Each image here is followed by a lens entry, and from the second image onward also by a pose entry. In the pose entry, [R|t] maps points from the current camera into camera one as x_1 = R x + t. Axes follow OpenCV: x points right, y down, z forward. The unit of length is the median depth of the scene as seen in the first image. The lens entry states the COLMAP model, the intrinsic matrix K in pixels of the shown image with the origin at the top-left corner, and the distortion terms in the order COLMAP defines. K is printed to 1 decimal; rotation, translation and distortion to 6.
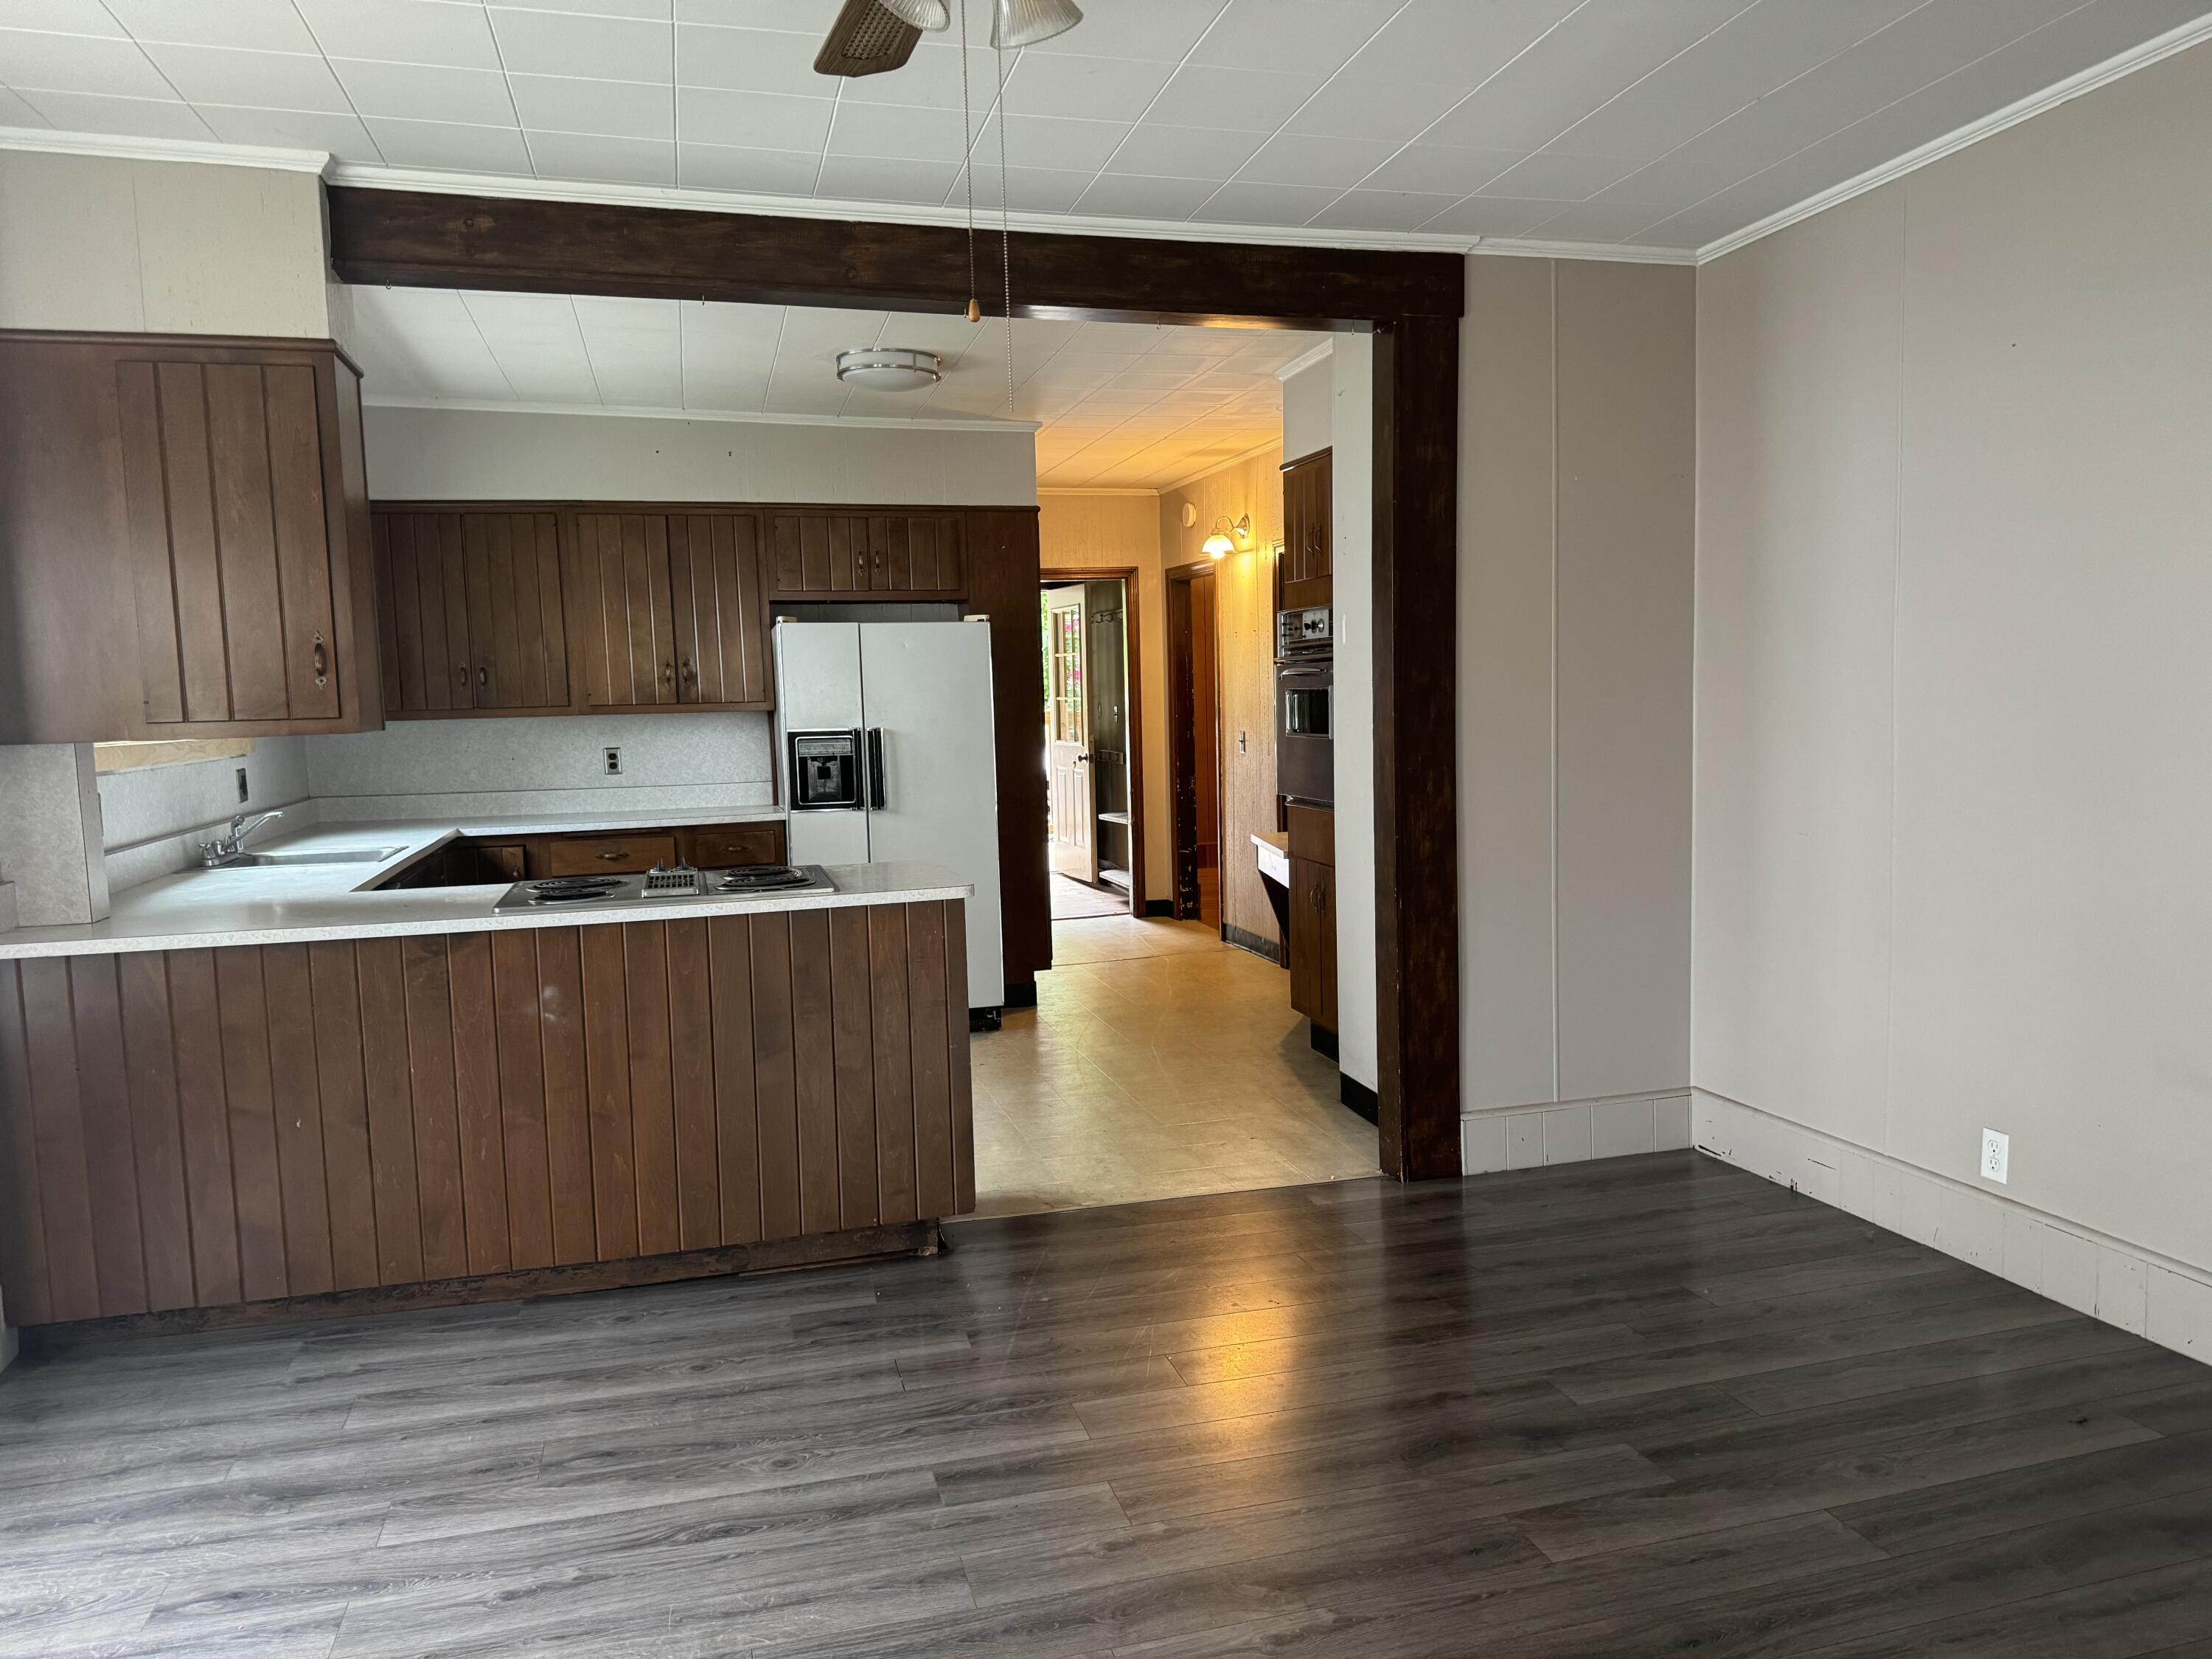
lens RADIAL K [[1566.9, 0, 1116.8], [0, 1566.9, 832.8], [0, 0, 1]] dist [0.033812, -0.049071]
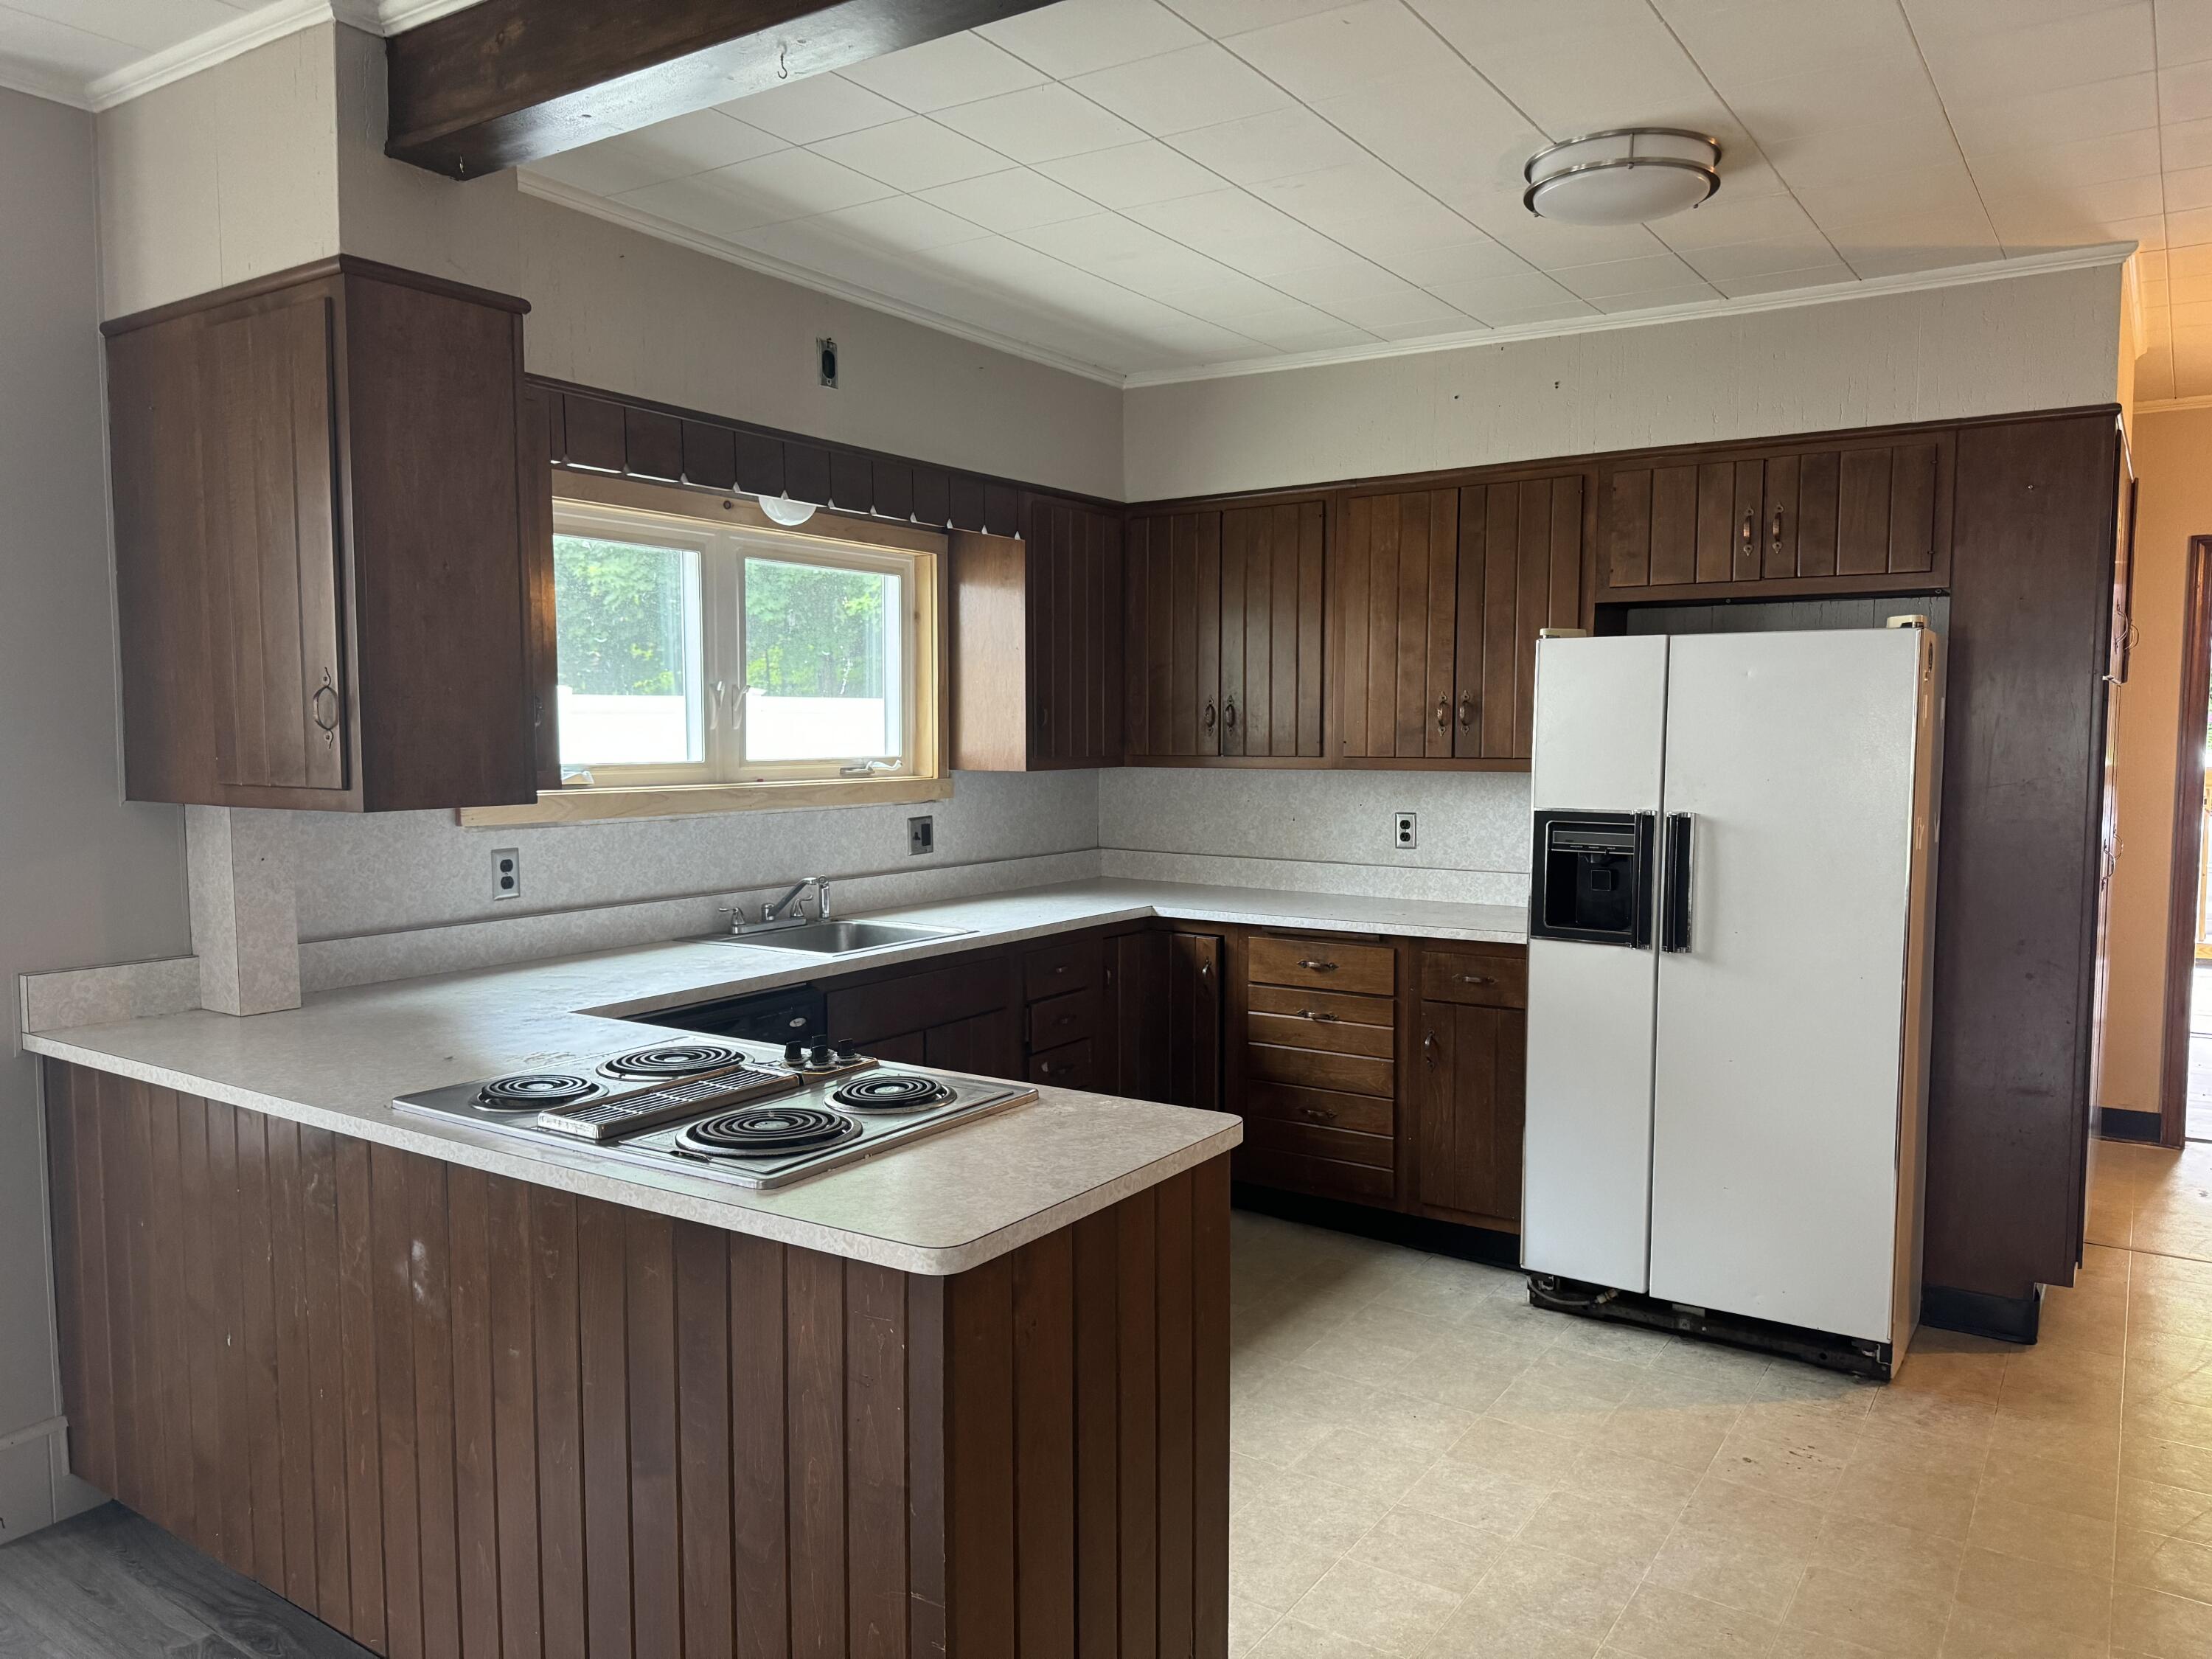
lens RADIAL K [[1566.9, 0, 1037.9], [0, 1566.9, 841.0], [0, 0, 1]] dist [0.033812, -0.049071]
pose [[0.640341, 0.079059, -0.764011, 0.141903], [-0.083674, 0.995949, 0.032930, -0.055263], [0.763520, 0.042842, 0.644362, 0.433065]]
